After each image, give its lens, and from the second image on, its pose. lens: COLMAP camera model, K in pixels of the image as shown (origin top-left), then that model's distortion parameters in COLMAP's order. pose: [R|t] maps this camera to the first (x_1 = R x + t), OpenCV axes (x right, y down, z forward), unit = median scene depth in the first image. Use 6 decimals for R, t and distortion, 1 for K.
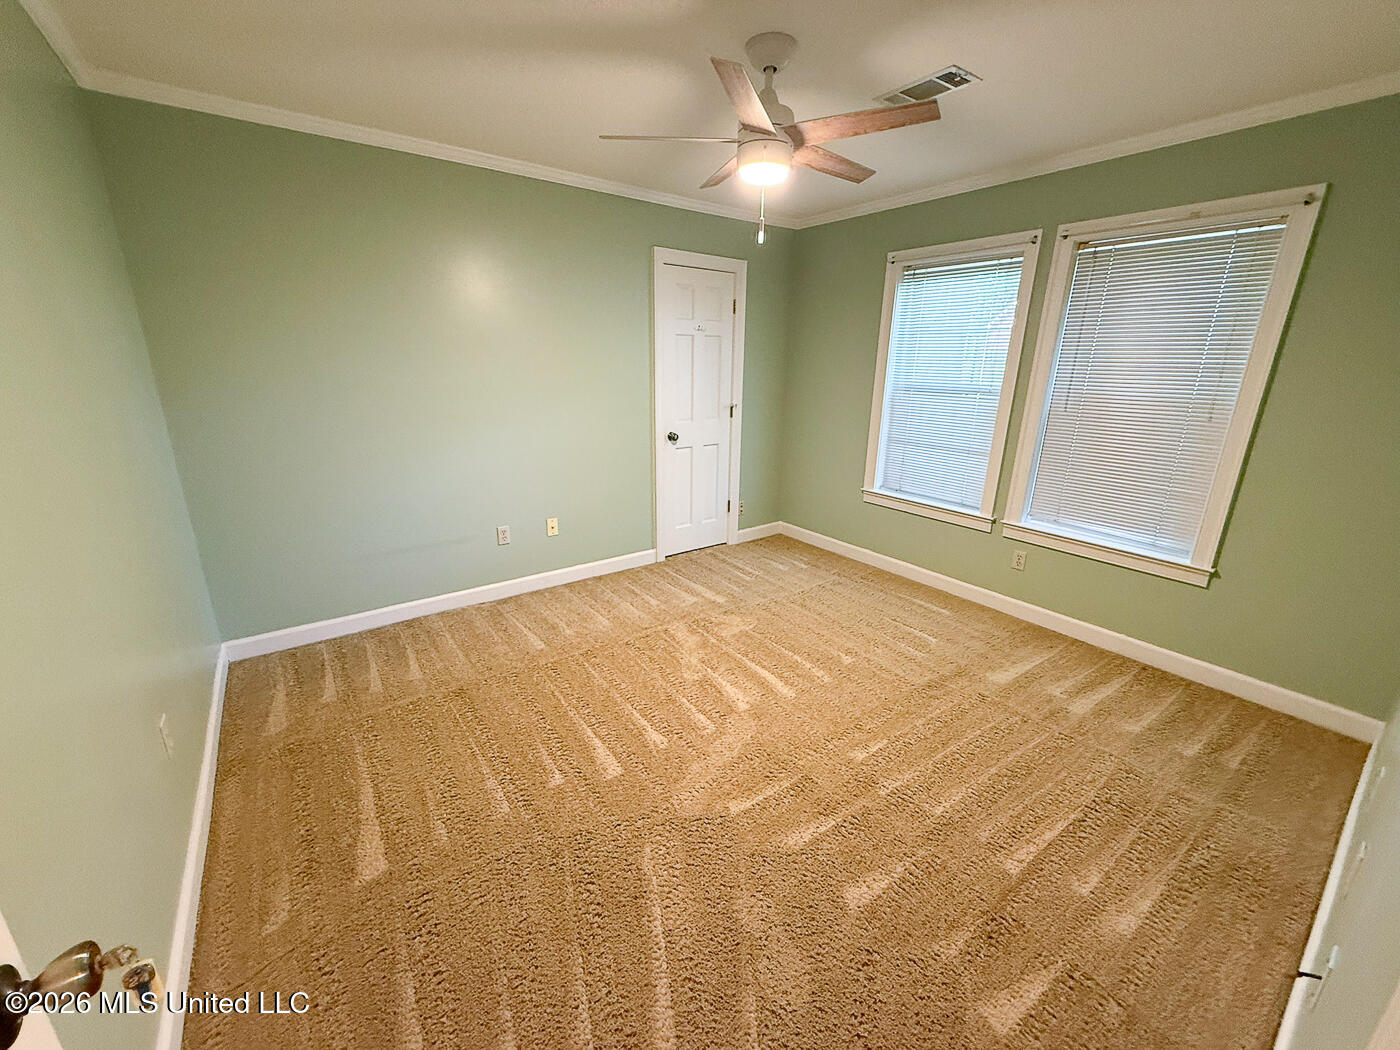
lens RADIAL K [[557.3, 0, 698.0], [0, 557.3, 527.1], [0, 0, 1]] dist [0.000873, 0.000289]
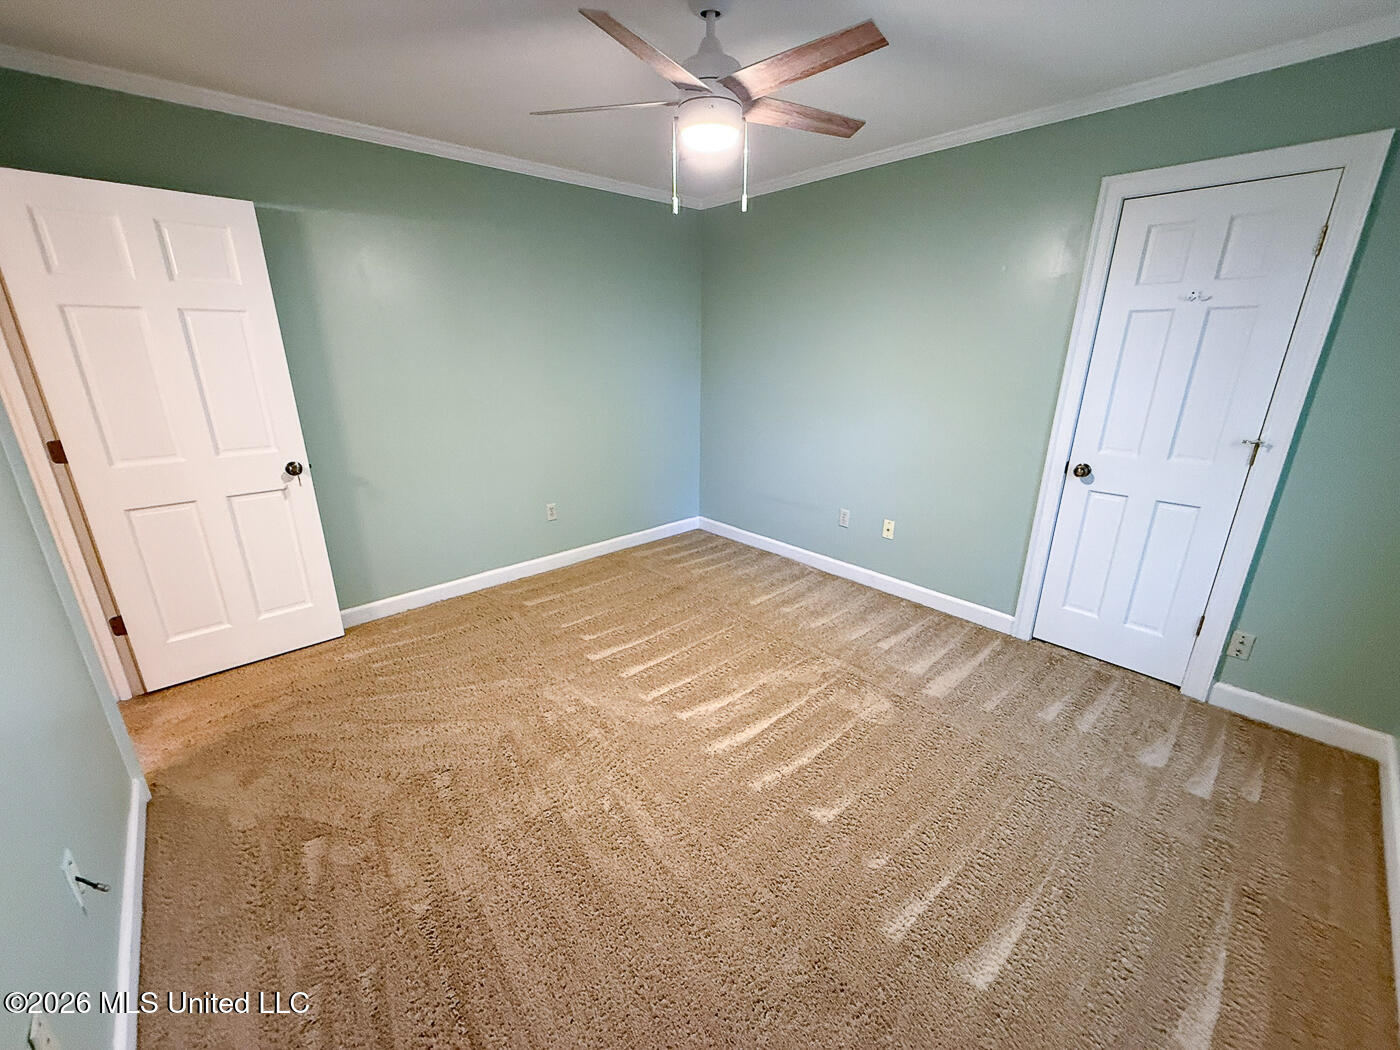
lens RADIAL K [[557.3, 0, 698.0], [0, 557.3, 527.1], [0, 0, 1]] dist [0.000873, 0.000289]
pose [[0.109896, 0.298009, -0.948216, 0.675024], [-0.291857, 0.921615, 0.255823, -0.170270], [0.950128, 0.248630, 0.188257, 0.579663]]
